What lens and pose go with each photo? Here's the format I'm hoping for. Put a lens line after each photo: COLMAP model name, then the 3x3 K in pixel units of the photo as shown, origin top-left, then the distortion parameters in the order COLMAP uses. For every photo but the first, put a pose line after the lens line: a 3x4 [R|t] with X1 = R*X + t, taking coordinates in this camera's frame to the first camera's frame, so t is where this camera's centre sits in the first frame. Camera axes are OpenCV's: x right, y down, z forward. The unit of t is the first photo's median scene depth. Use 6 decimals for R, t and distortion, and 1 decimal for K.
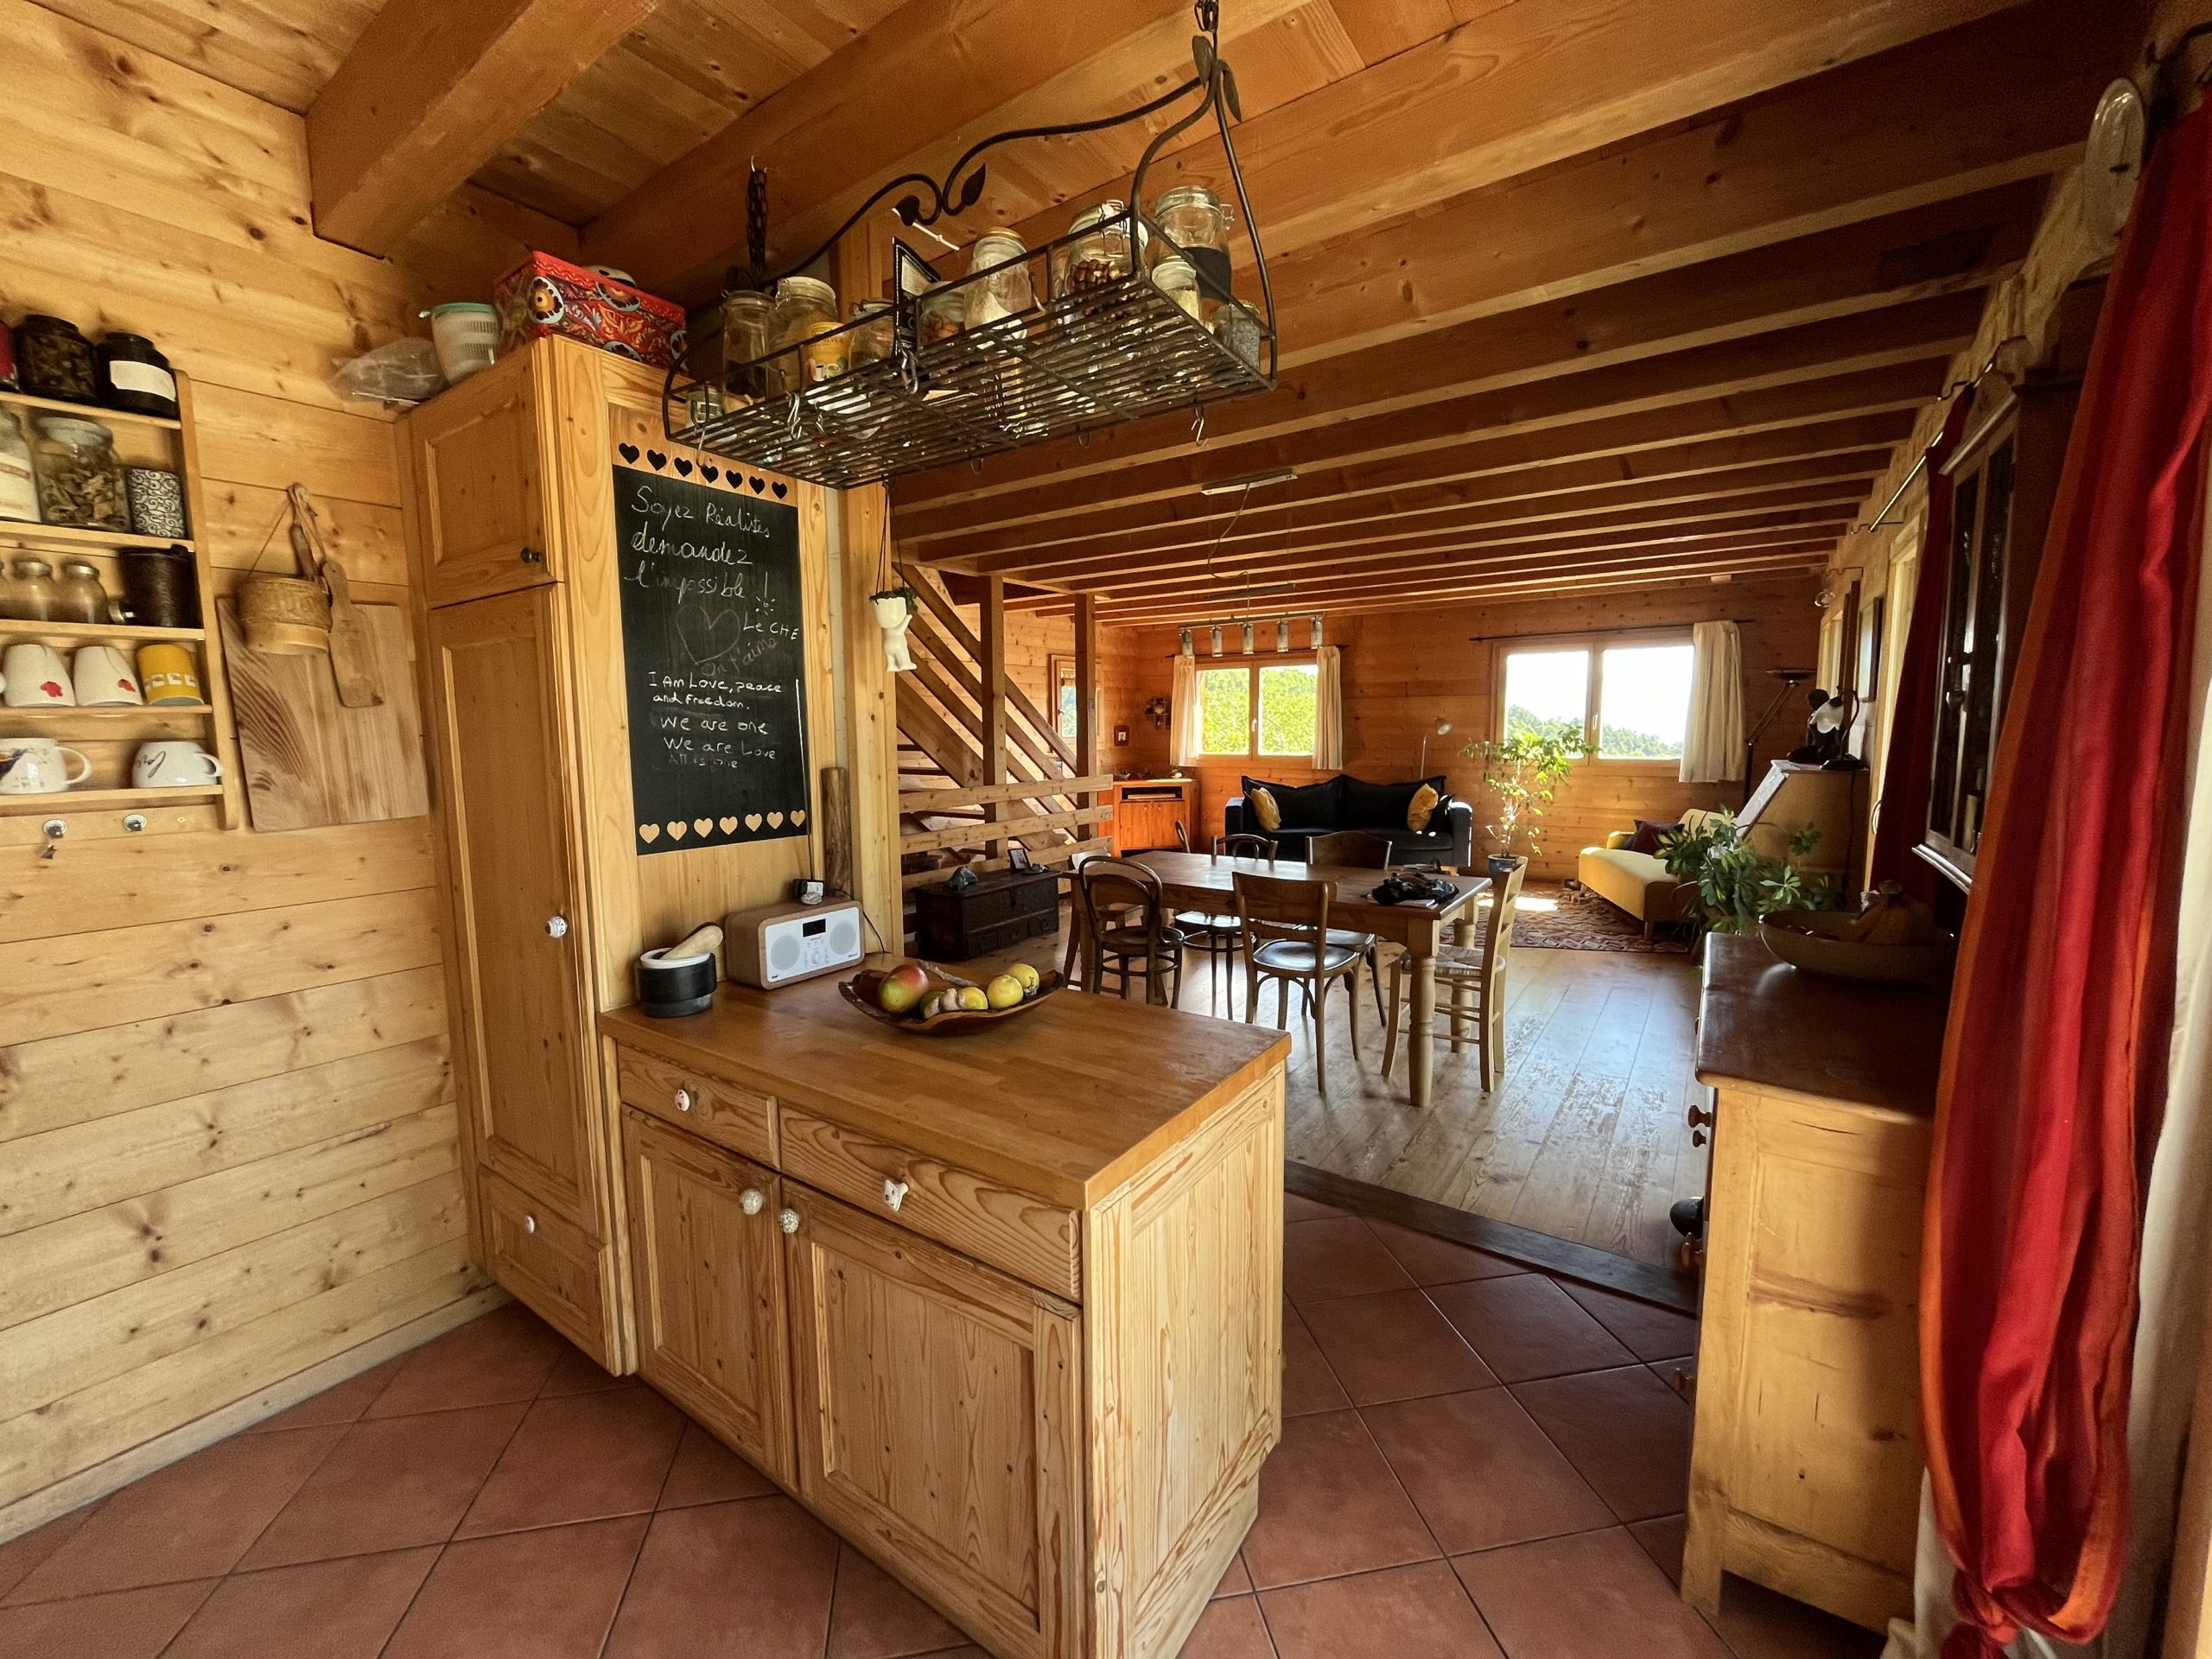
lens RADIAL K [[893.0, 0, 1098.2], [0, 893.0, 825.8], [0, 0, 1]] dist [-0.000202, -0.000062]
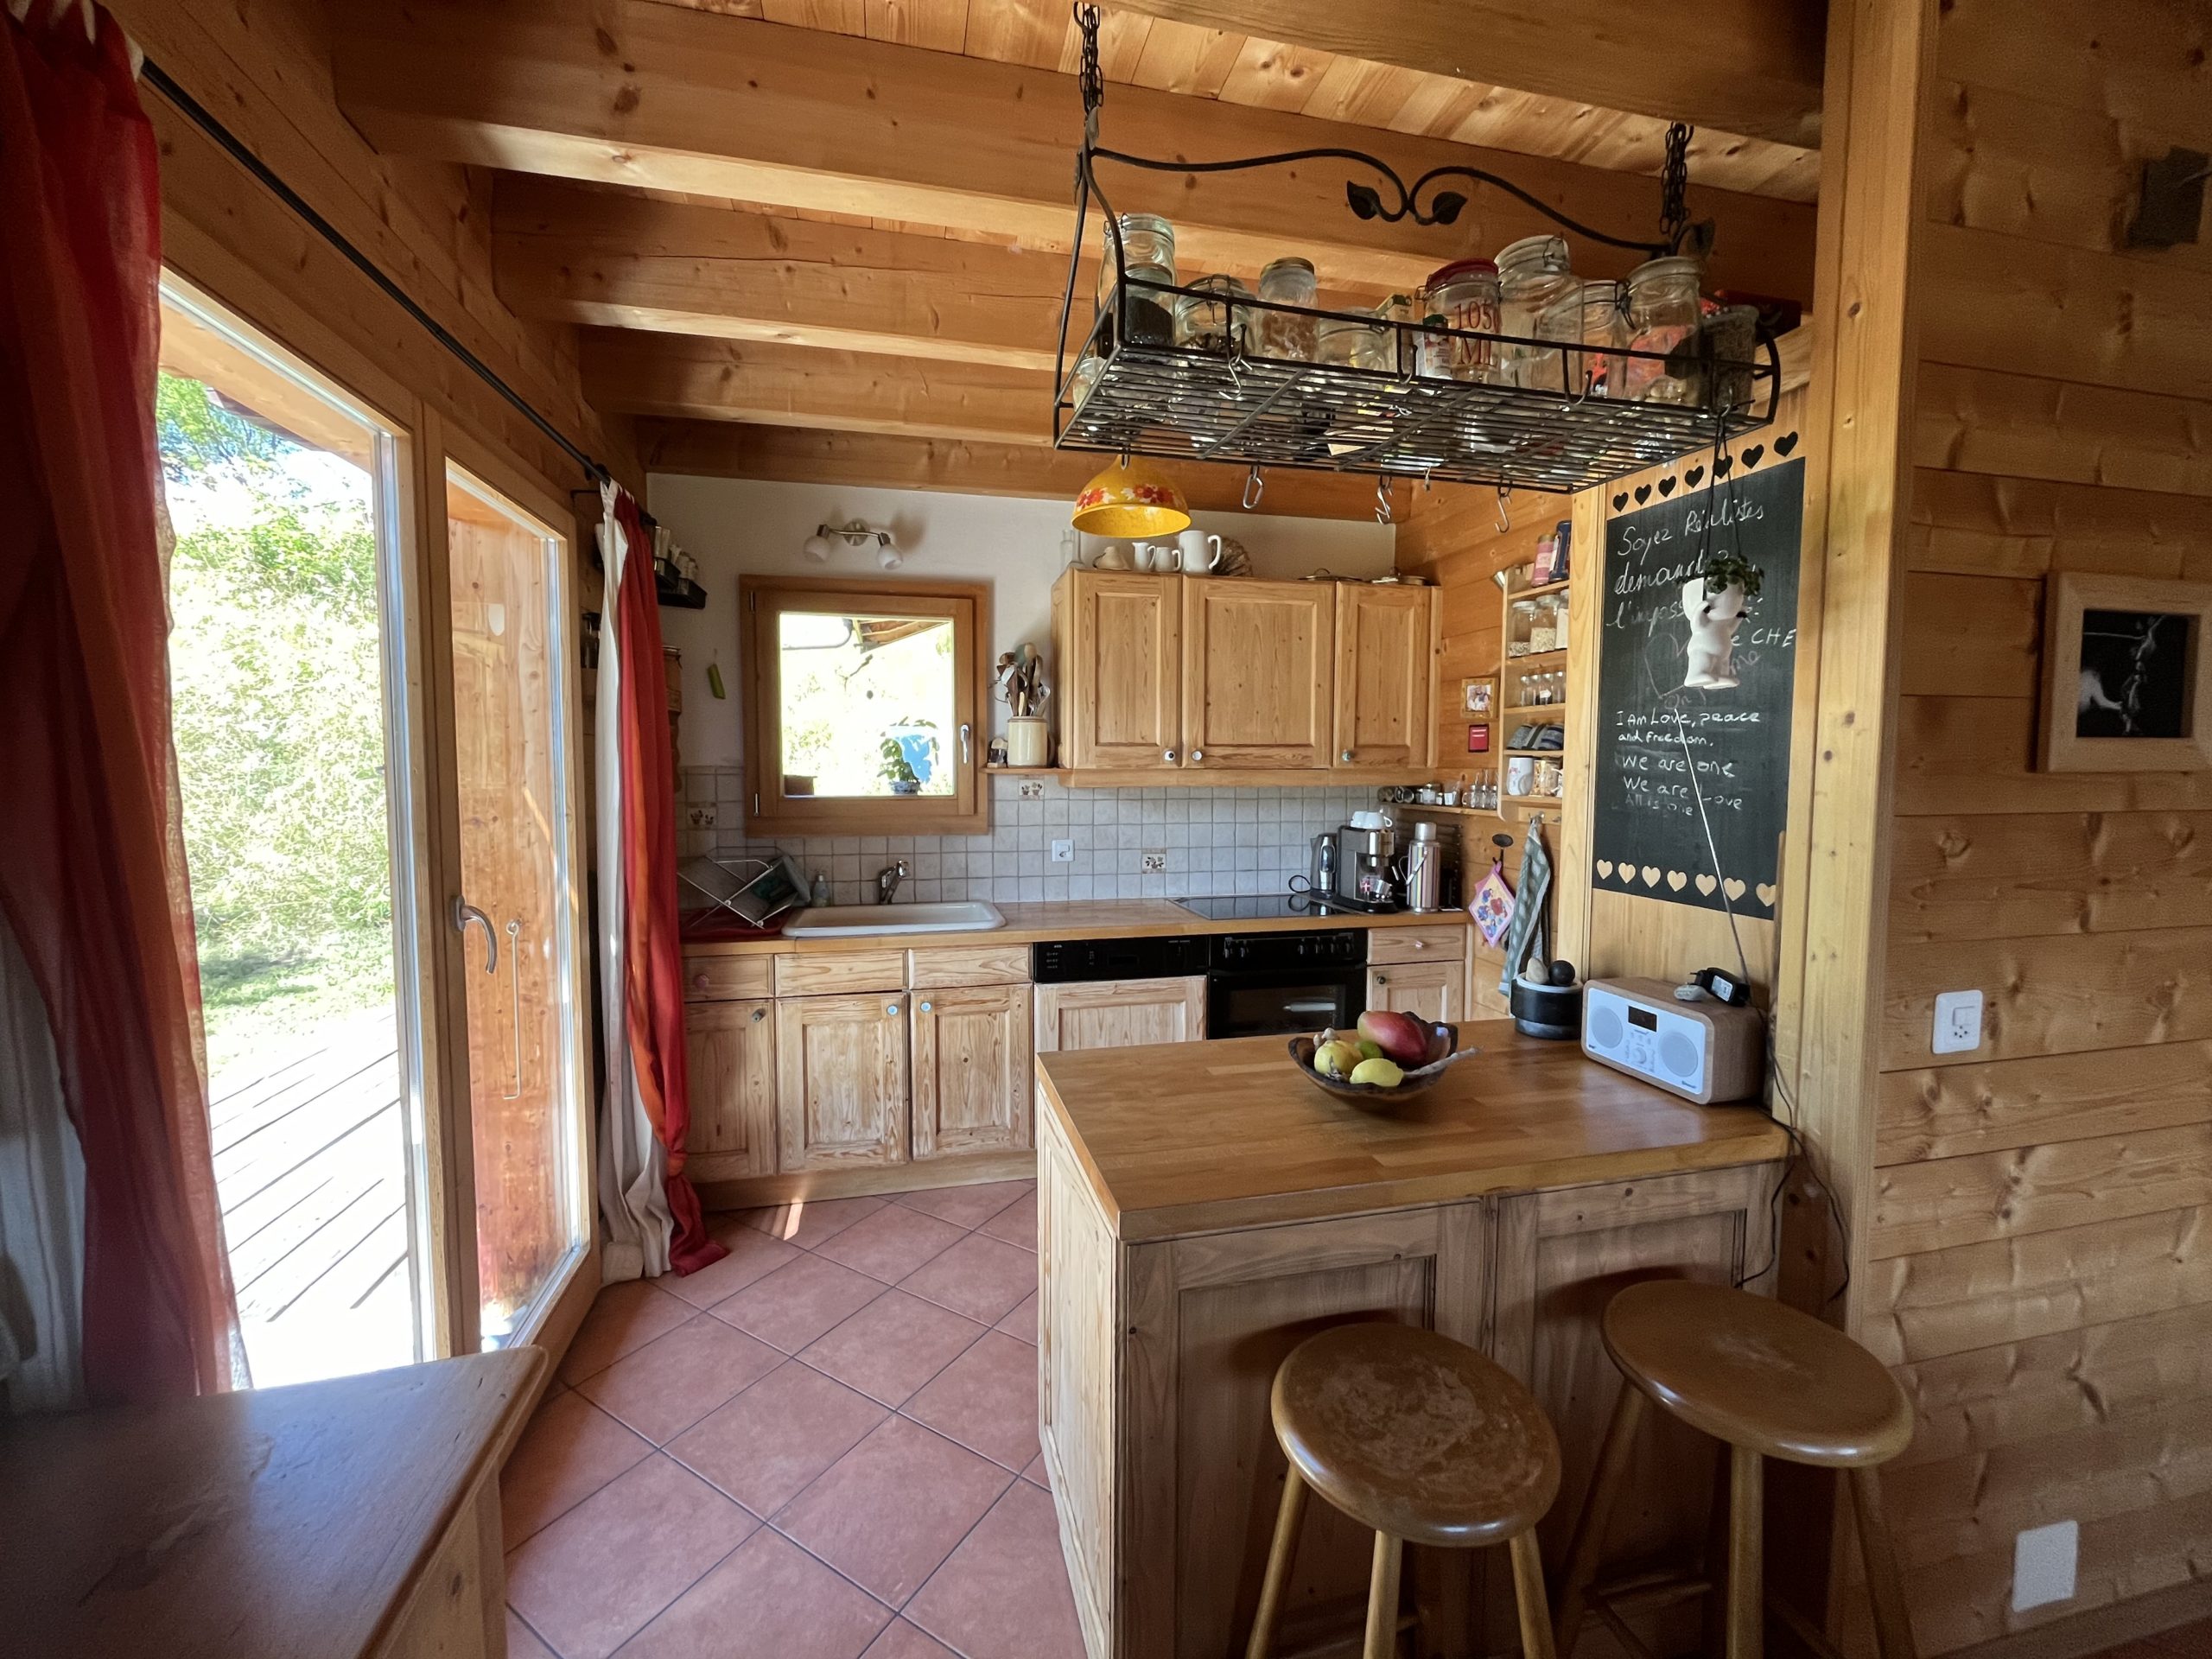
lens RADIAL K [[893.0, 0, 1104.1], [0, 893.0, 825.2], [0, 0, 1]] dist [-0.000202, -0.000062]
pose [[-0.659393, 0.066562, -0.748846, 0.614475], [-0.075604, 0.985152, 0.154140, -0.150011], [0.747987, 0.158255, -0.644570, 1.176905]]
